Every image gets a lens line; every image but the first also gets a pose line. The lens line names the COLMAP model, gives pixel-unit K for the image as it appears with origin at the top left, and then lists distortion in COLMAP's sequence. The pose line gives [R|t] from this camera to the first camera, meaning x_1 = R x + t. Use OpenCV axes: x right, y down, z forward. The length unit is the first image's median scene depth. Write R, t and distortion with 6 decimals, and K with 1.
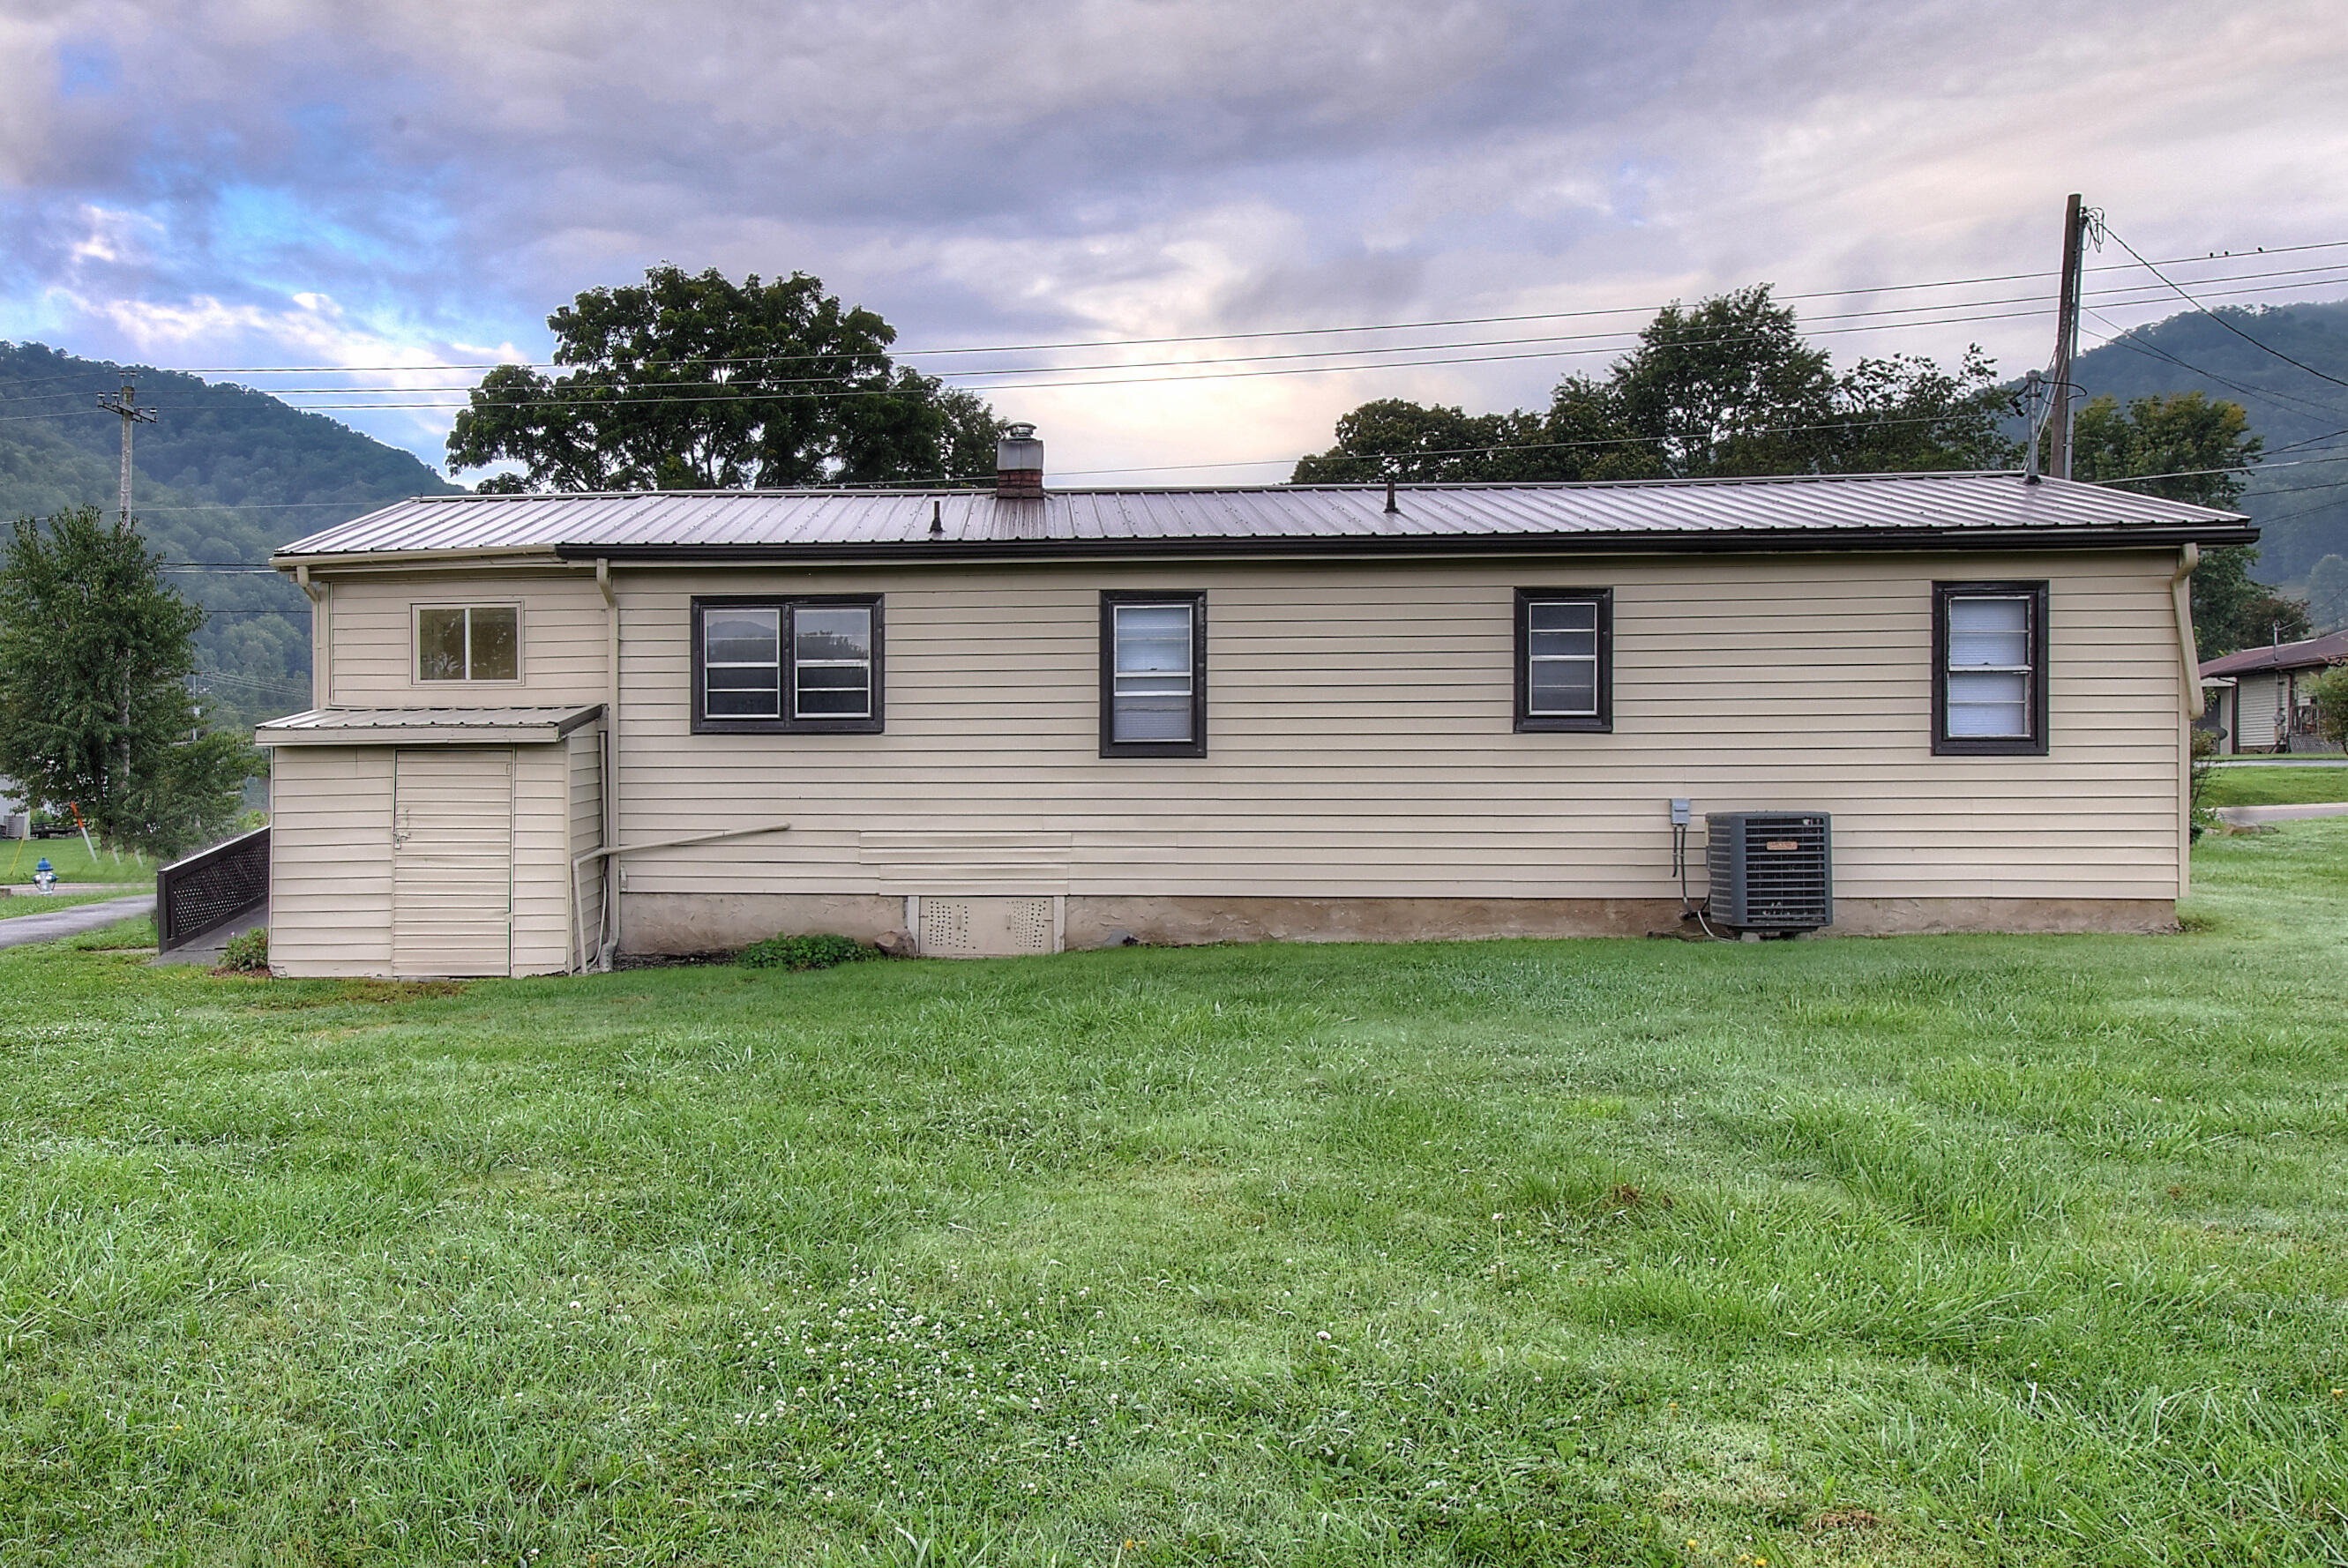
lens RADIAL K [[2007.5, 0, 1174.0], [0, 2007.5, 784.0], [0, 0, 1]] dist [-0.013052, -0.010810]
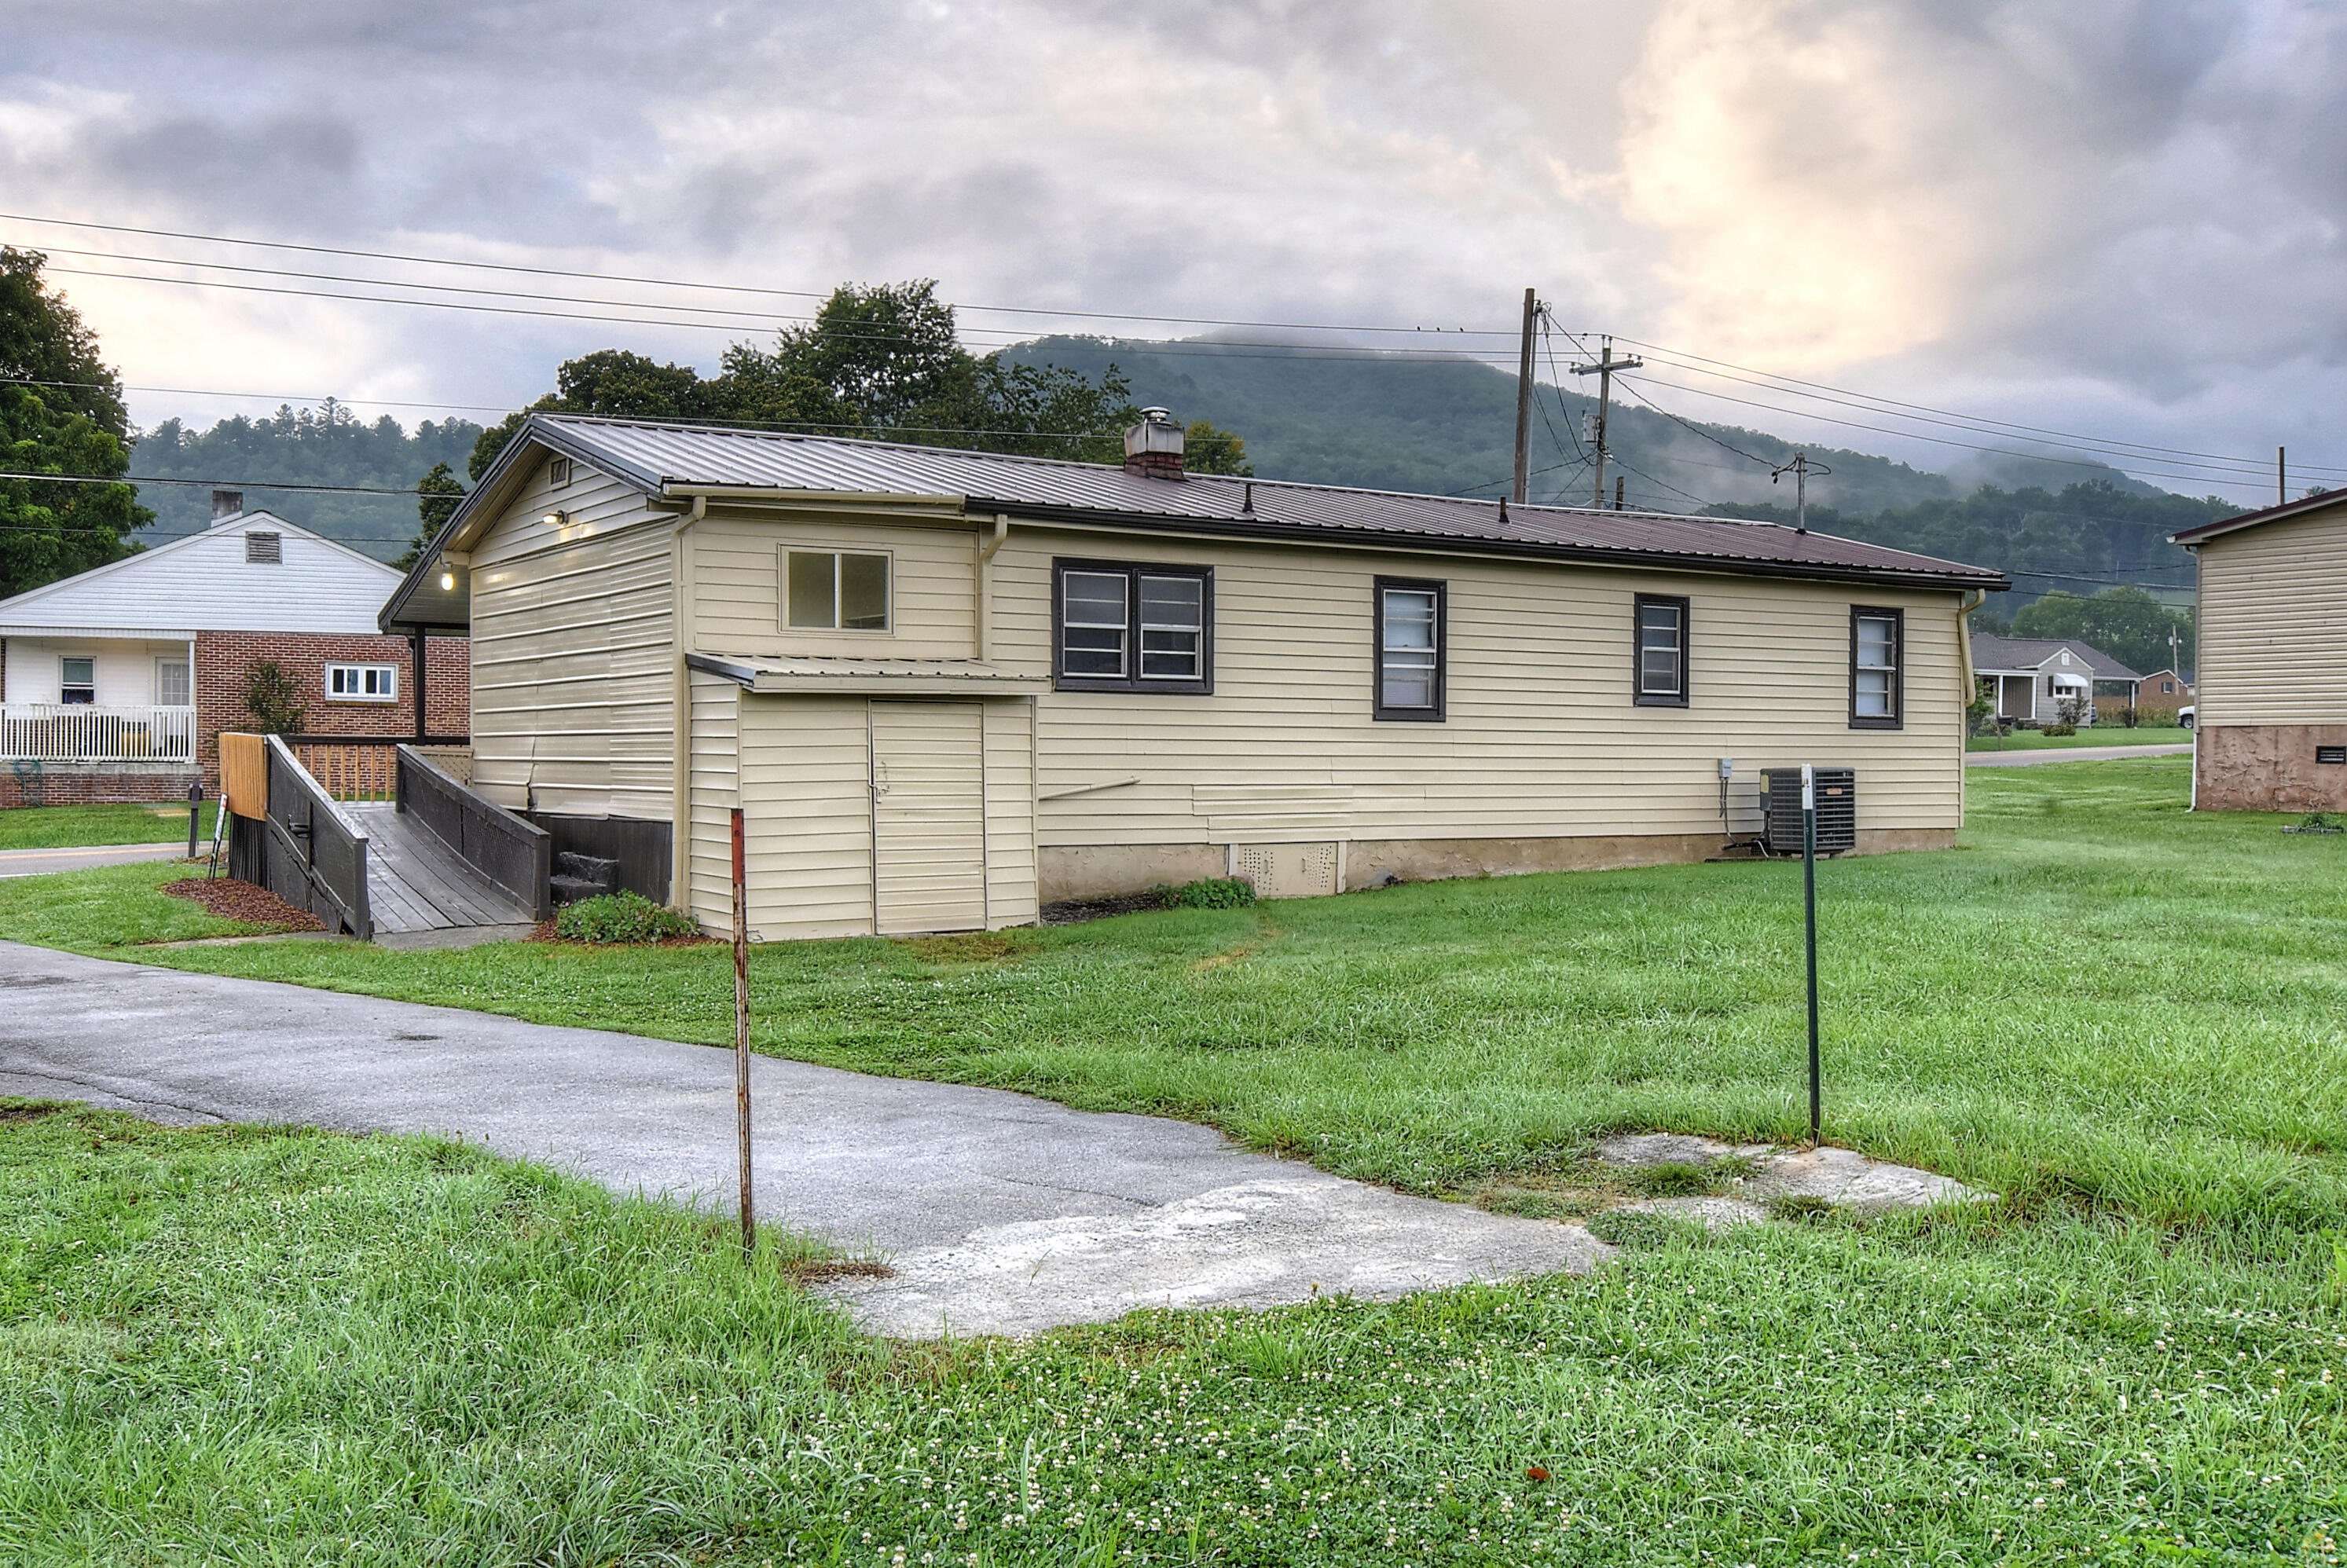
lens RADIAL K [[2201.6, 0, 1173.5], [0, 2201.6, 784.0], [0, 0, 1]] dist [-0.025669, -0.002120]
pose [[0.783225, -0.001311, 0.621737, -0.903890], [-0.001915, 0.999988, 0.004521, 0.017690], [-0.621735, -0.004731, 0.783213, 0.079981]]
